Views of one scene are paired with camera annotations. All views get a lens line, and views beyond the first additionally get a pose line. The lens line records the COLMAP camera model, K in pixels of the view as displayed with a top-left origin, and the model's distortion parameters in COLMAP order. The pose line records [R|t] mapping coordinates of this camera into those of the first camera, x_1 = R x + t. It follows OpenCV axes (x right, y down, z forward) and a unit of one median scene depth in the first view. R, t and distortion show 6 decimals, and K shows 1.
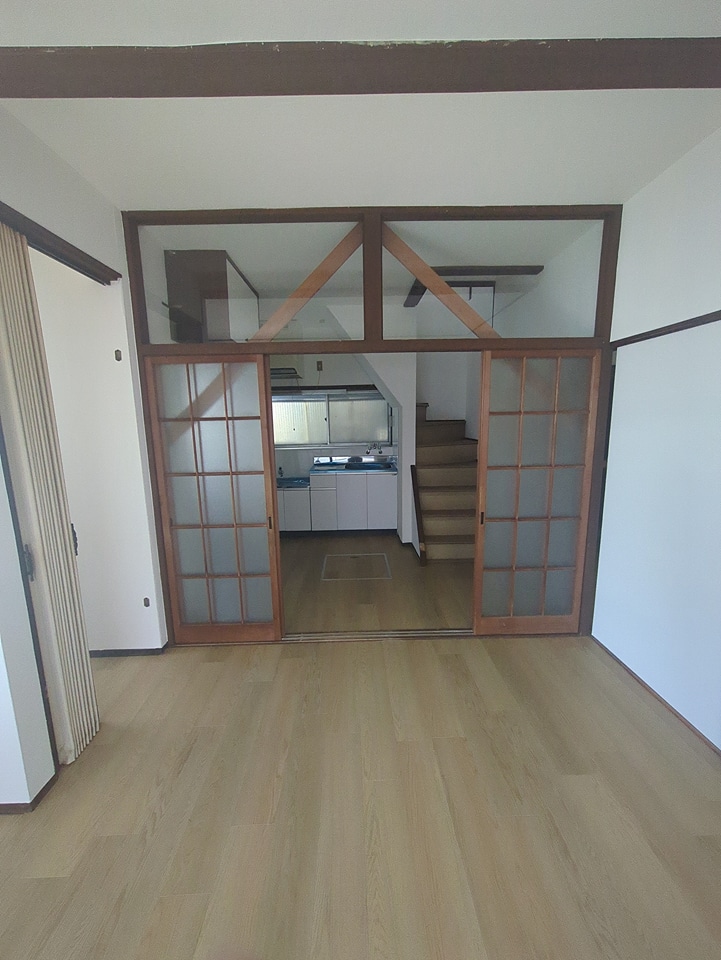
lens RADIAL K [[379.5, 0, 361.6], [0, 379.5, 477.7], [0, 0, 1]] dist [-0.004065, 0.000330]
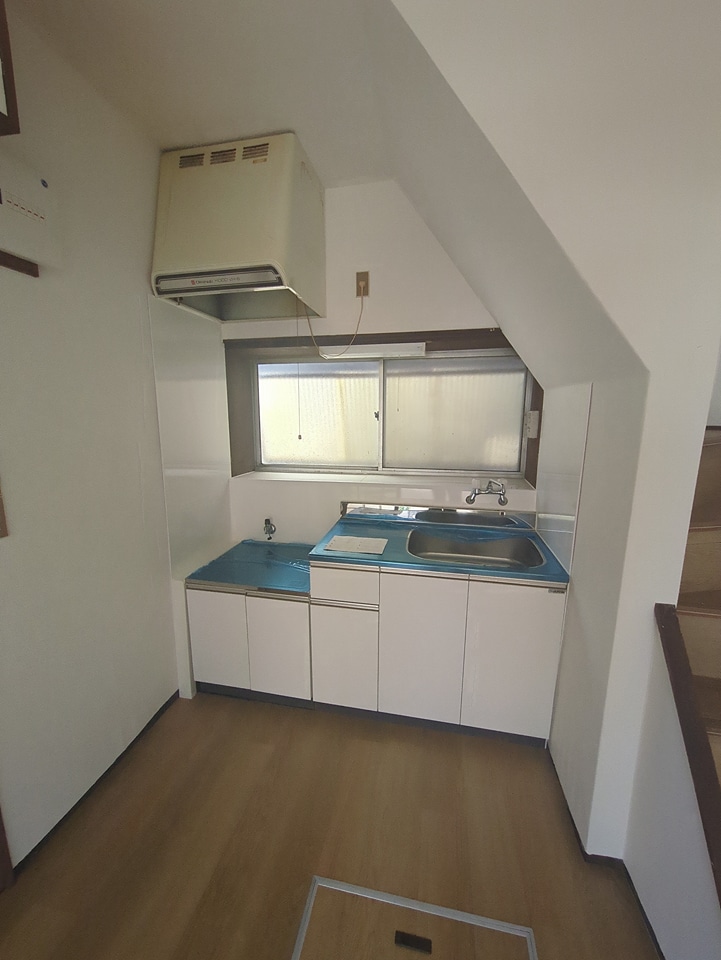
lens RADIAL K [[379.5, 0, 361.6], [0, 379.5, 477.7], [0, 0, 1]] dist [-0.004065, 0.000330]
pose [[0.974910, 0.059103, -0.214608, -0.011331], [-0.058049, 0.998251, 0.011216, -0.087529], [0.214895, 0.001523, 0.976636, 0.576495]]
